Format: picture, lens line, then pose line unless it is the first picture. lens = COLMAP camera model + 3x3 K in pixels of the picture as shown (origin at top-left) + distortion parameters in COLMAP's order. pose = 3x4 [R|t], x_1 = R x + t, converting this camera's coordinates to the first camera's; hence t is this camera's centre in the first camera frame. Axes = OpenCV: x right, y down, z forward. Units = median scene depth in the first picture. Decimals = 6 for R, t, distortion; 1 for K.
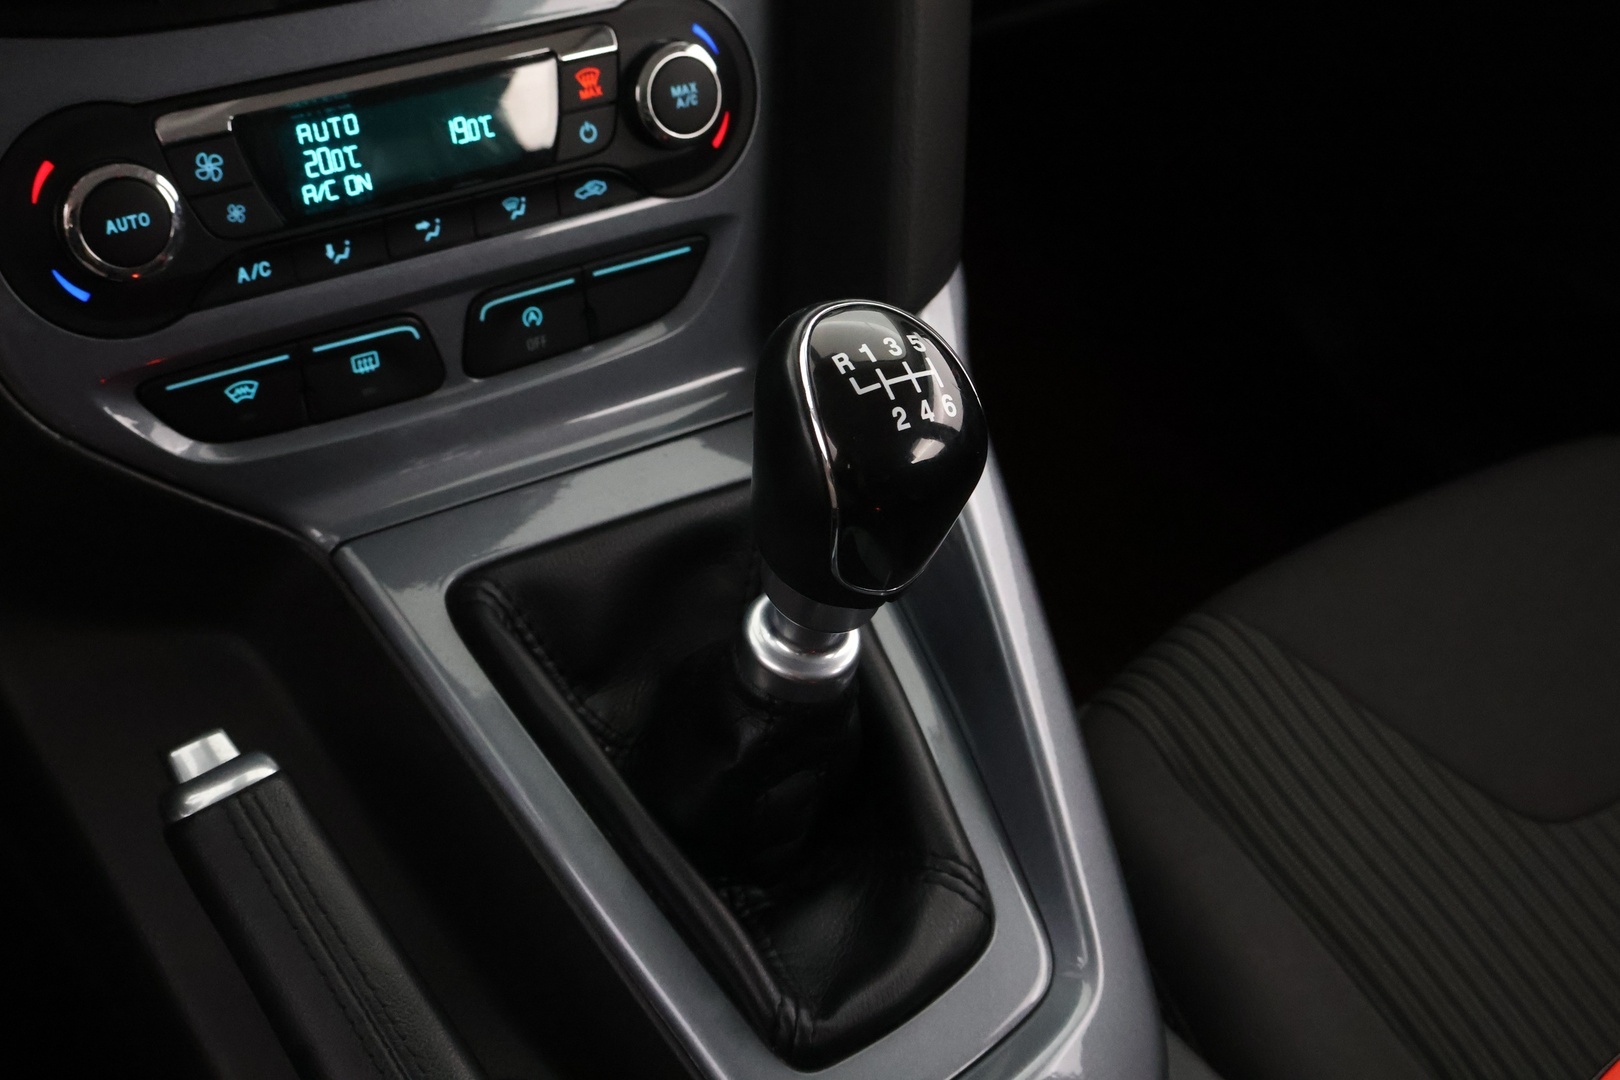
lens RADIAL K [[2016.5, 0, 812.8], [0, 2016.5, 529.5], [0, 0, 1]] dist [-0.007934, 0.000000]
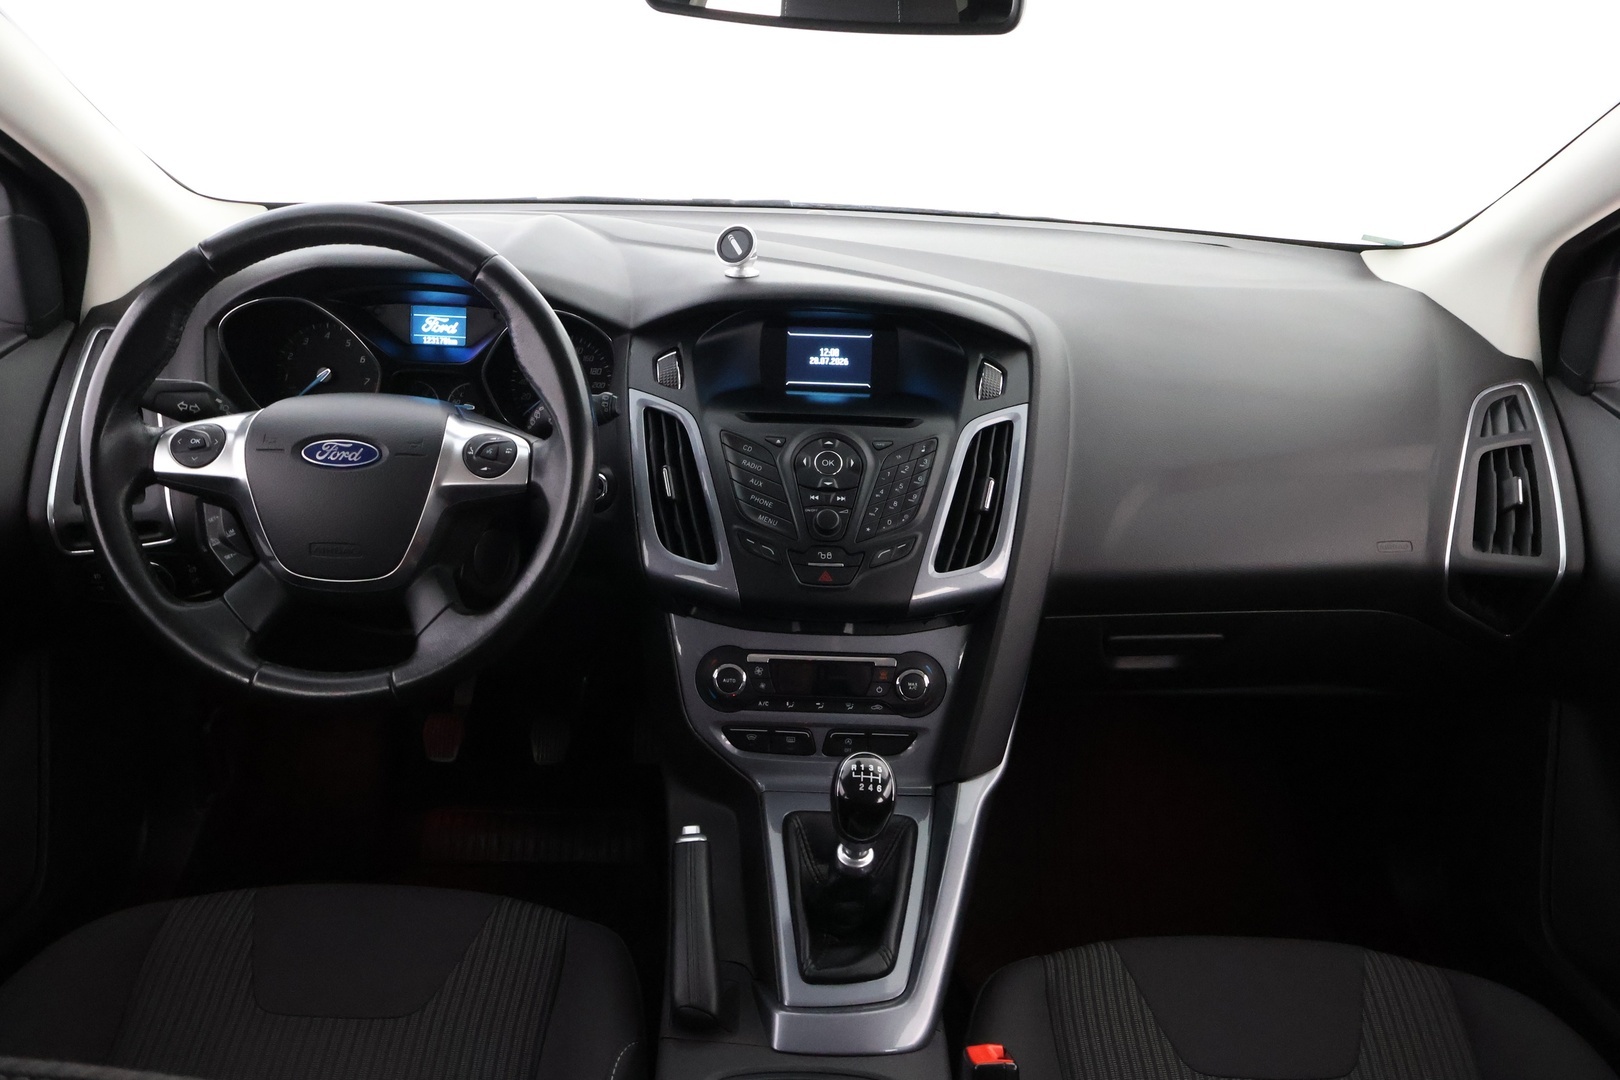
lens RADIAL K [[1361.4, 0, 806.2], [0, 1361.4, 541.0], [0, 0, 1]] dist [-0.013579, 0.028132]
pose [[0.832729, 0.192944, -0.518975, 0.890655], [-0.324644, 0.929437, -0.175368, -0.004551], [0.448518, 0.314516, 0.836607, -0.936189]]
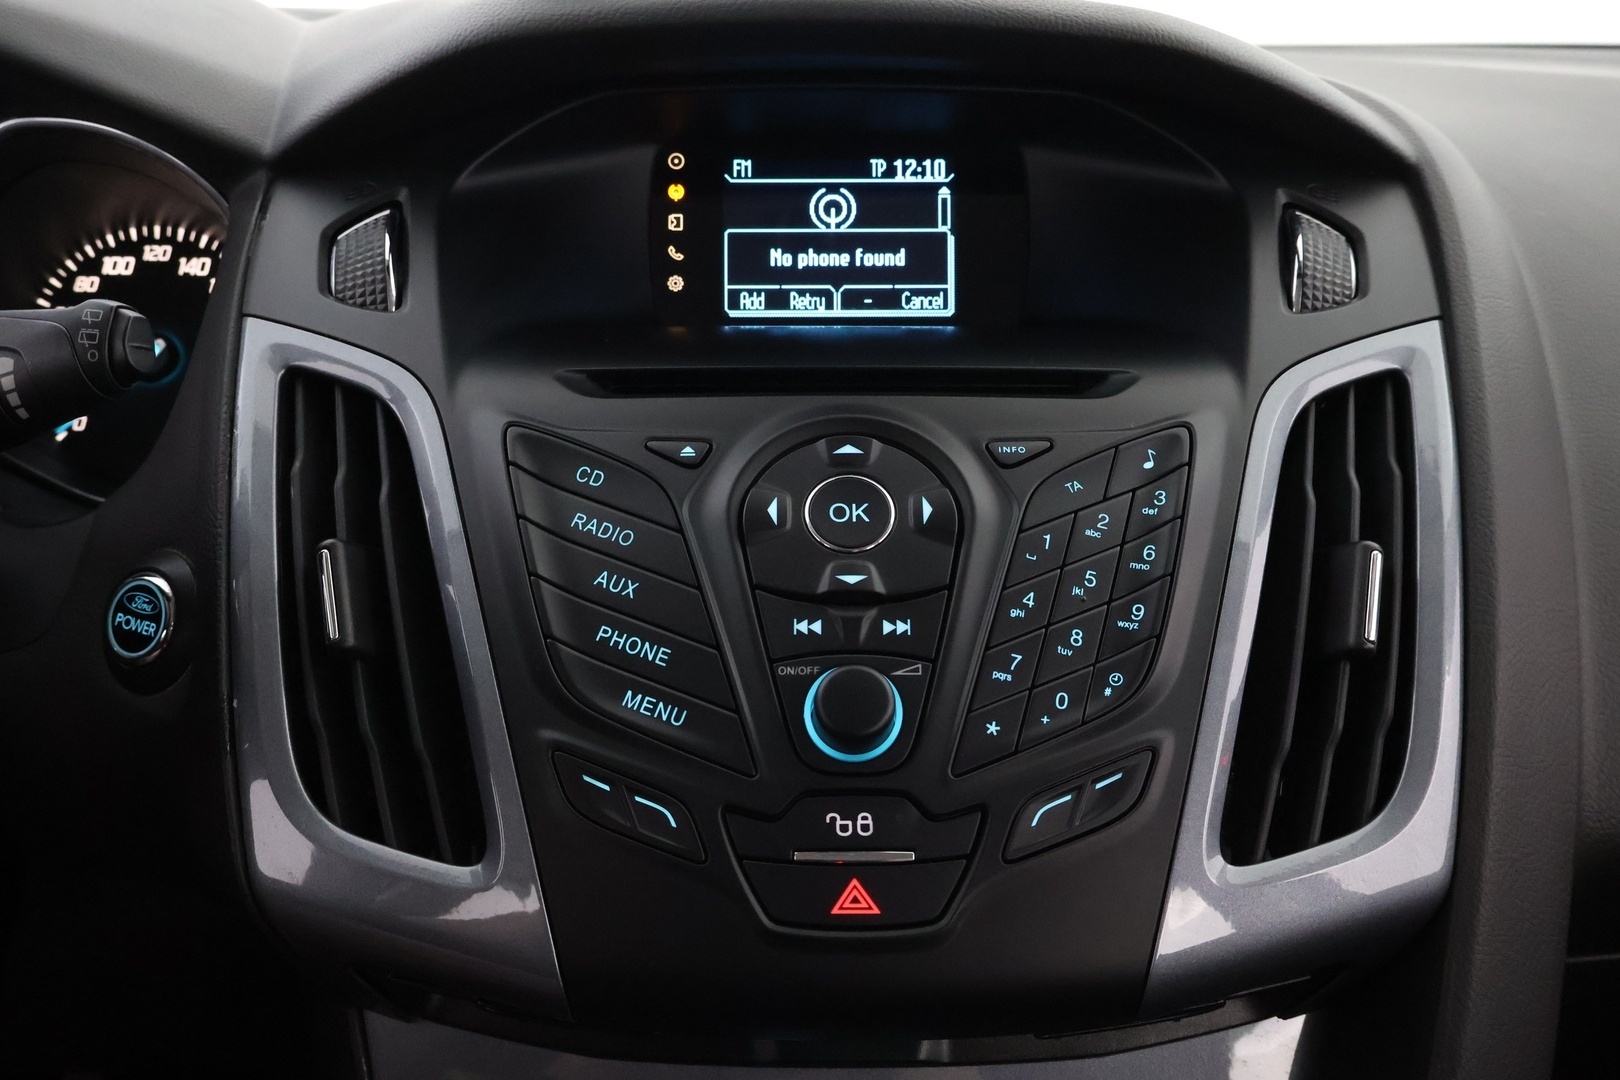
lens RADIAL K [[1607.0, 0, 813.3], [0, 1607.0, 534.9], [0, 0, 1]] dist [-0.010126, 0.000000]
pose [[0.836586, 0.121931, -0.534094, 0.173078], [-0.292751, 0.923544, -0.247715, -0.303320], [0.463056, 0.363592, 0.808320, 0.220879]]
